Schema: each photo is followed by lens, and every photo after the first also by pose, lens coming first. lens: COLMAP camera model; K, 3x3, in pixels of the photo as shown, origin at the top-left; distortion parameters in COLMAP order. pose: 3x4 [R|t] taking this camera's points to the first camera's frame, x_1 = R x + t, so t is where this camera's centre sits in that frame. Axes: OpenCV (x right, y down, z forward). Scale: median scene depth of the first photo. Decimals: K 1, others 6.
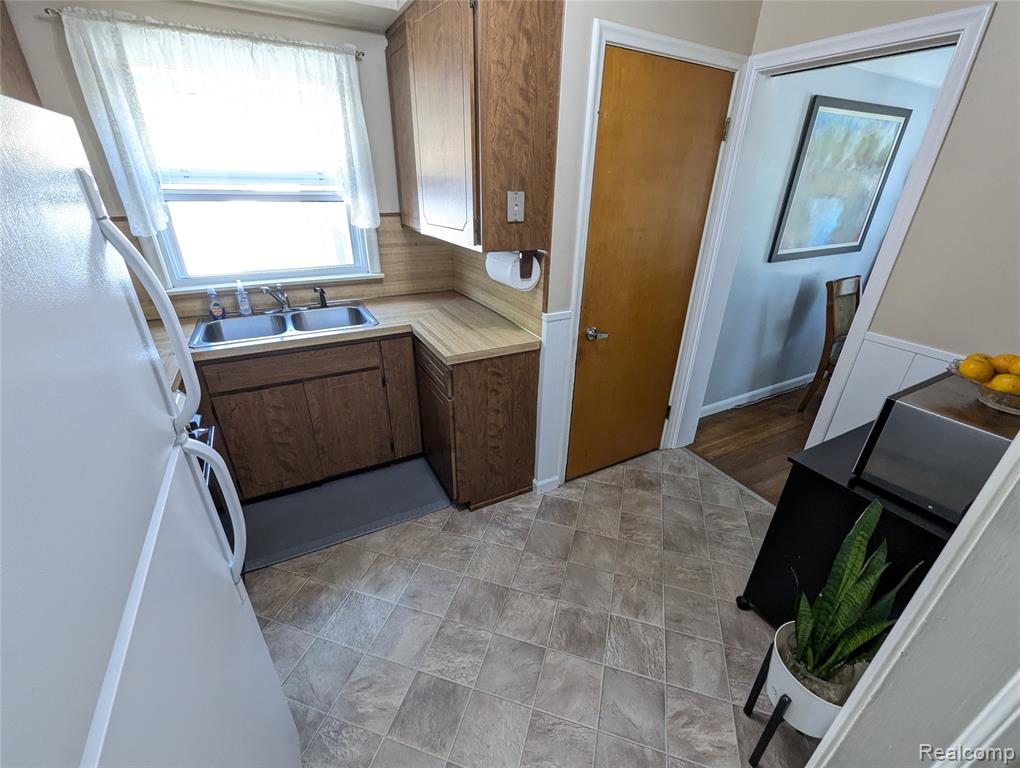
lens RADIAL K [[425.6, 0, 515.9], [0, 425.6, 388.0], [0, 0, 1]] dist [-0.004079, -0.000854]
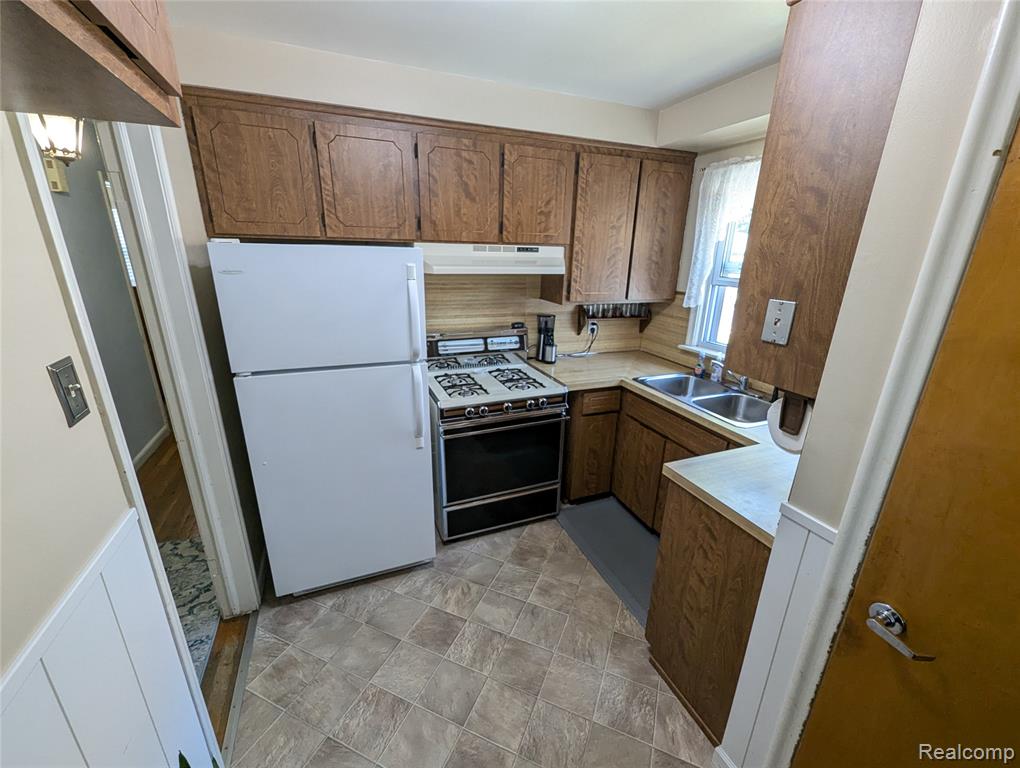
lens RADIAL K [[425.6, 0, 517.1], [0, 425.6, 388.8], [0, 0, 1]] dist [-0.004079, -0.000854]
pose [[-0.104385, 0.291050, -0.950996, 0.713290], [-0.461191, 0.833025, 0.305568, -0.358664], [0.881139, 0.470488, 0.047274, 0.666664]]
